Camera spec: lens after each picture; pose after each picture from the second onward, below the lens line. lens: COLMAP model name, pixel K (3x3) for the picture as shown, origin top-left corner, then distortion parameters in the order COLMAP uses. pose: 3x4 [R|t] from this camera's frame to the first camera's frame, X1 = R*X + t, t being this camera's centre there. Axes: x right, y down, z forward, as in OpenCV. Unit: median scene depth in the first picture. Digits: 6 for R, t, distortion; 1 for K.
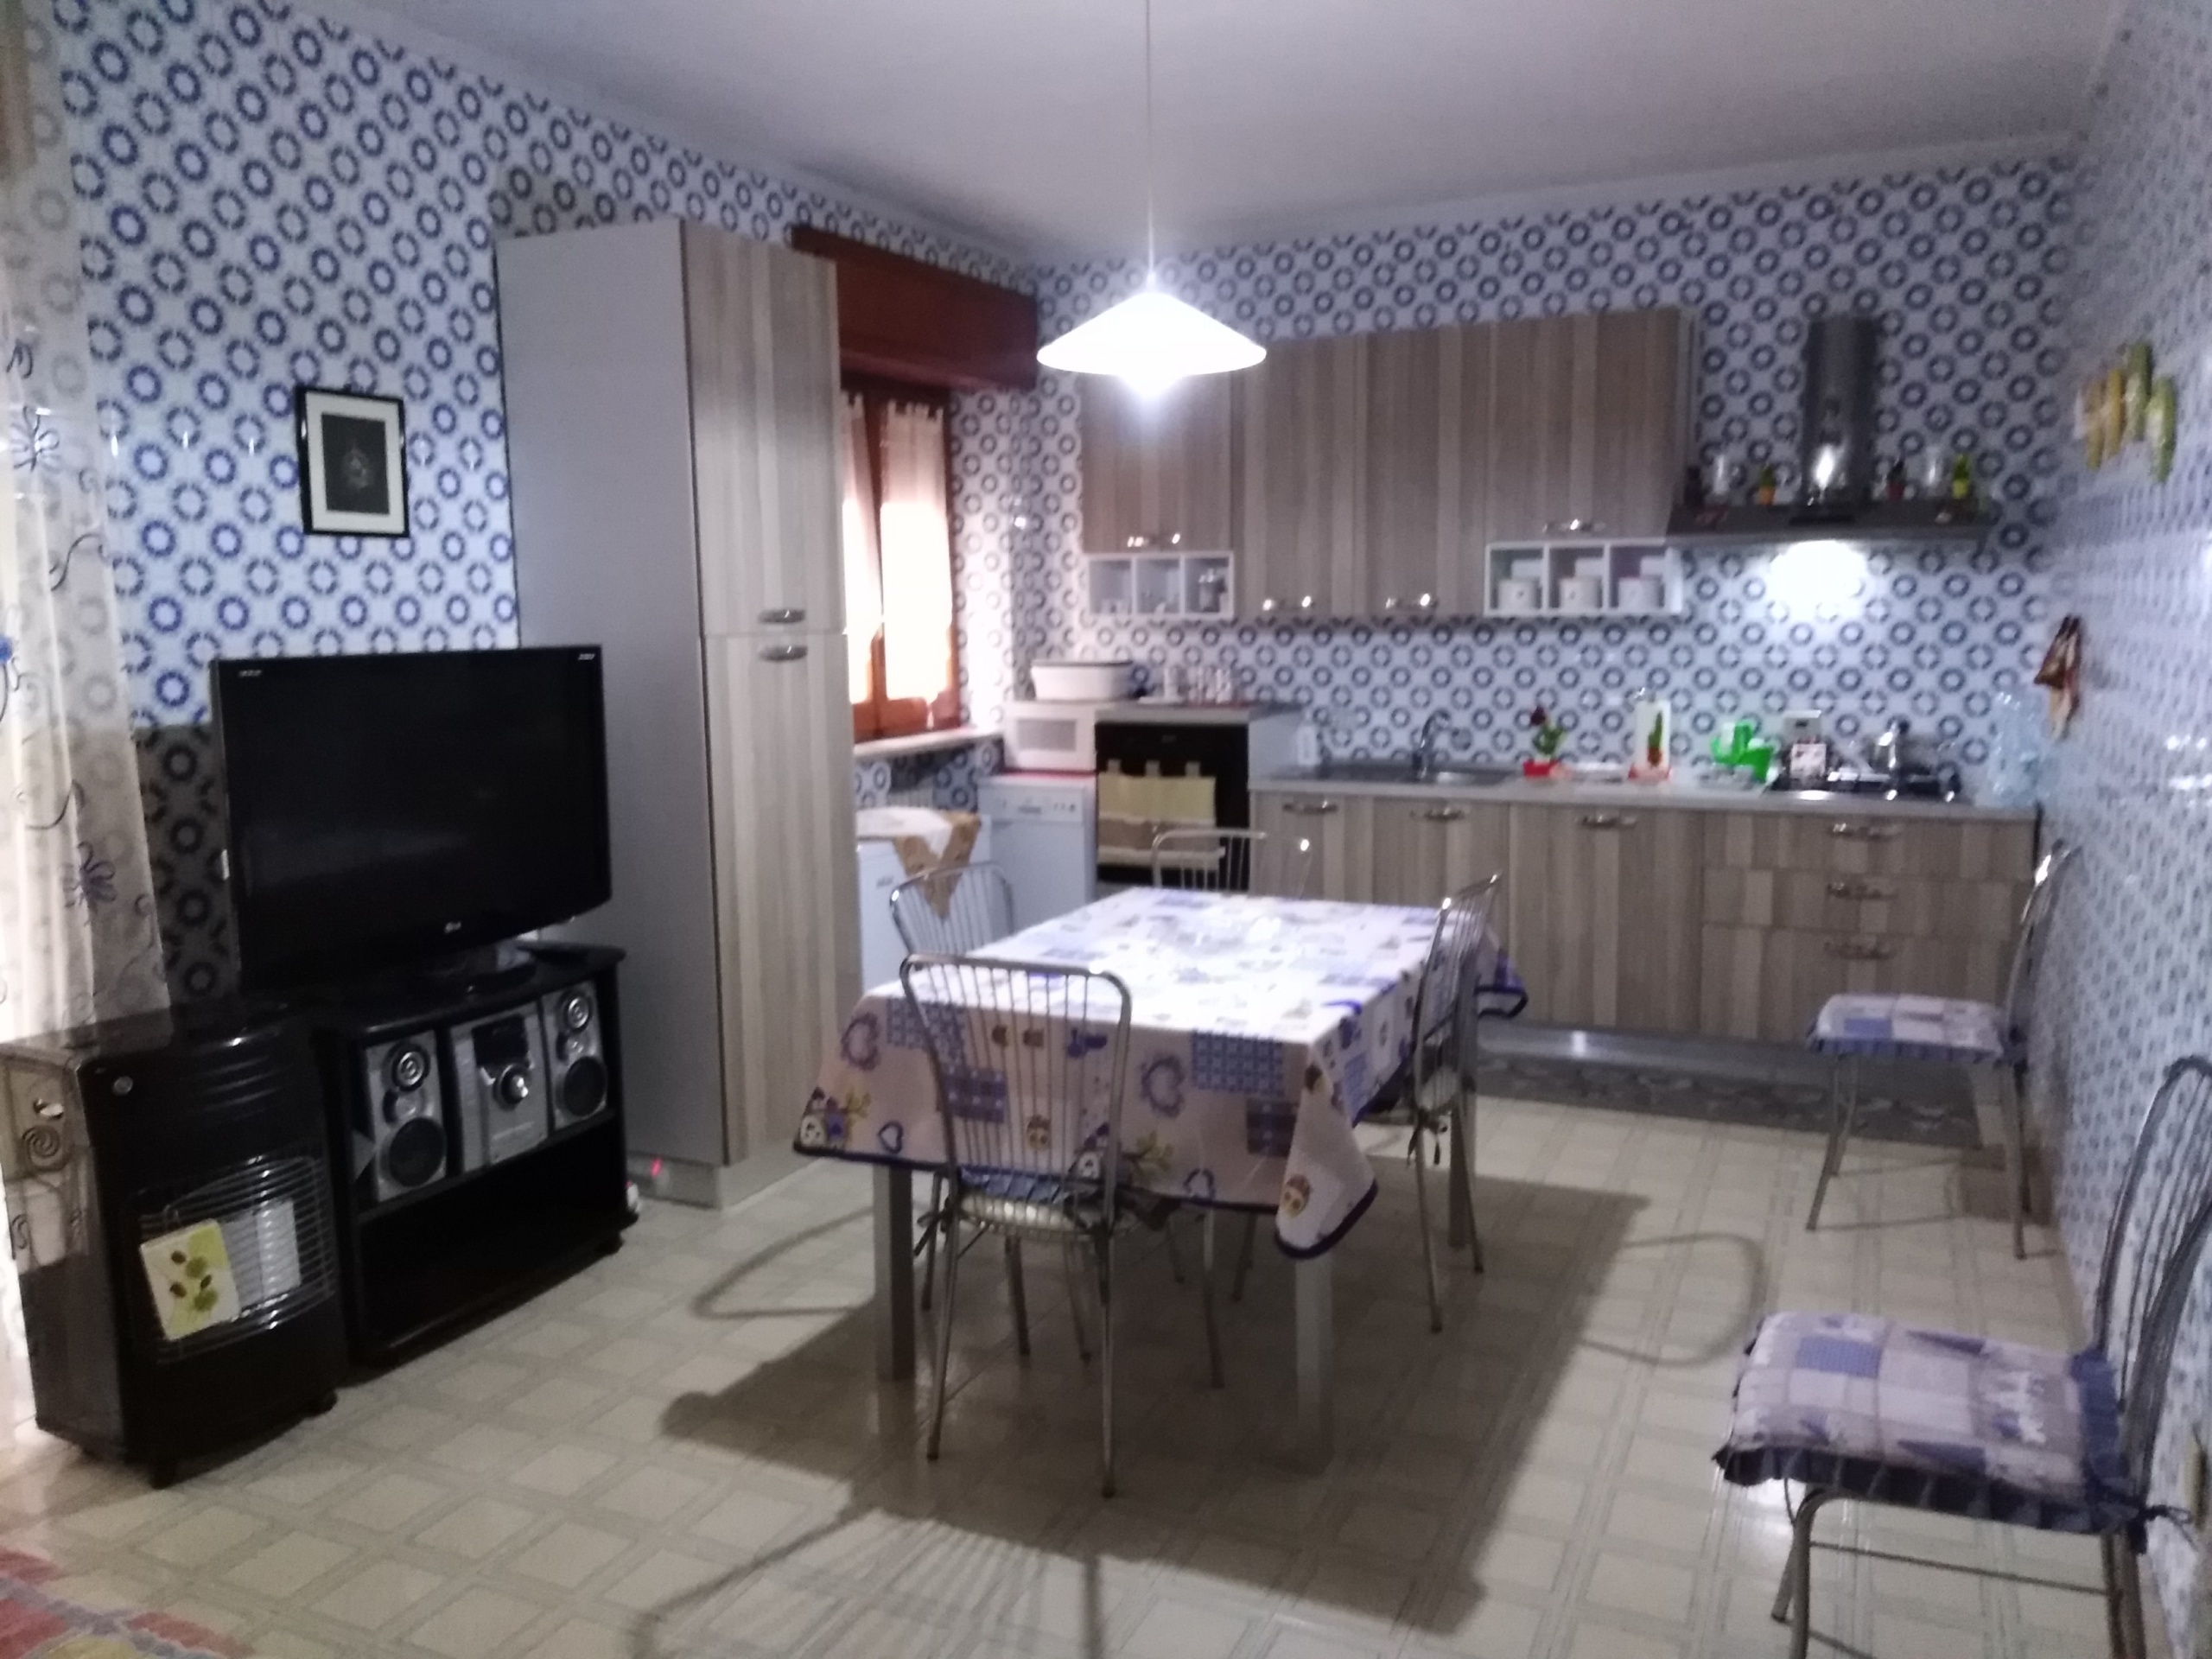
lens RADIAL K [[1662.1, 0, 1112.8], [0, 1662.1, 822.4], [0, 0, 1]] dist [0.020565, 0.001536]
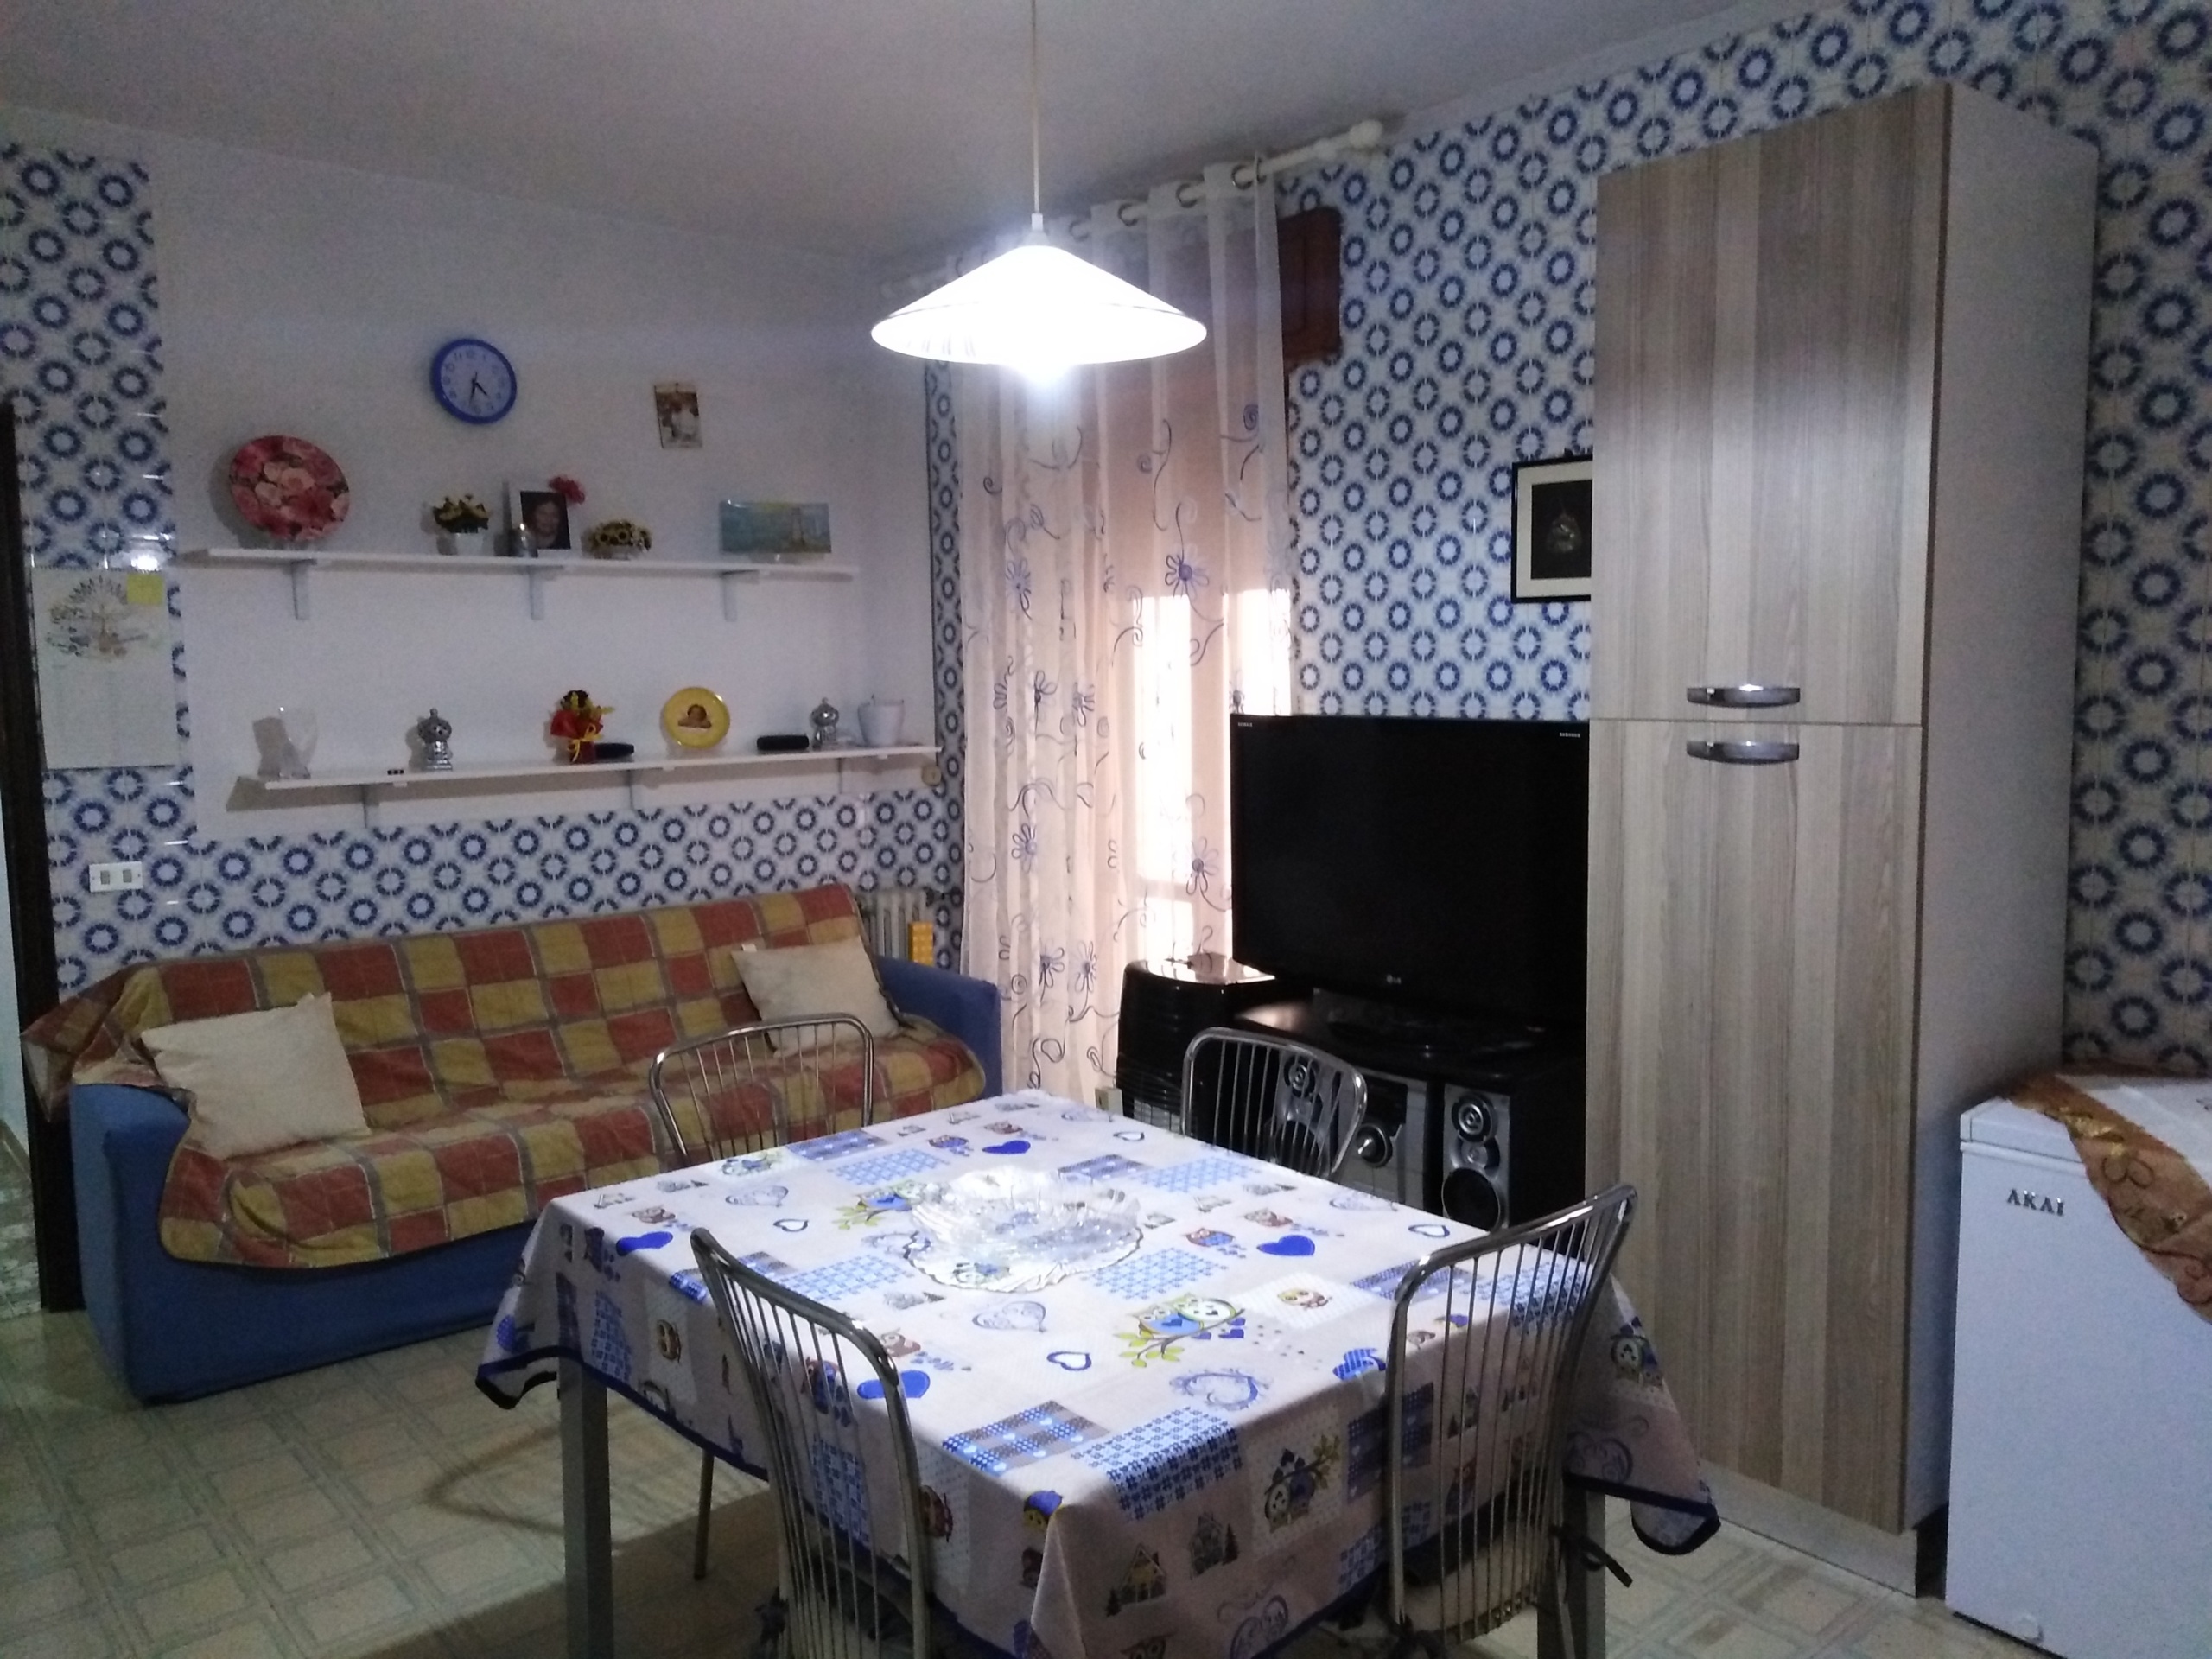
lens RADIAL K [[1662.1, 0, 1112.2], [0, 1662.1, 839.4], [0, 0, 1]] dist [0.020565, 0.001536]
pose [[-0.424400, 0.108159, -0.898992, 0.590109], [-0.112937, 0.978764, 0.171072, -0.177526], [0.898404, 0.174133, -0.403172, 1.223358]]
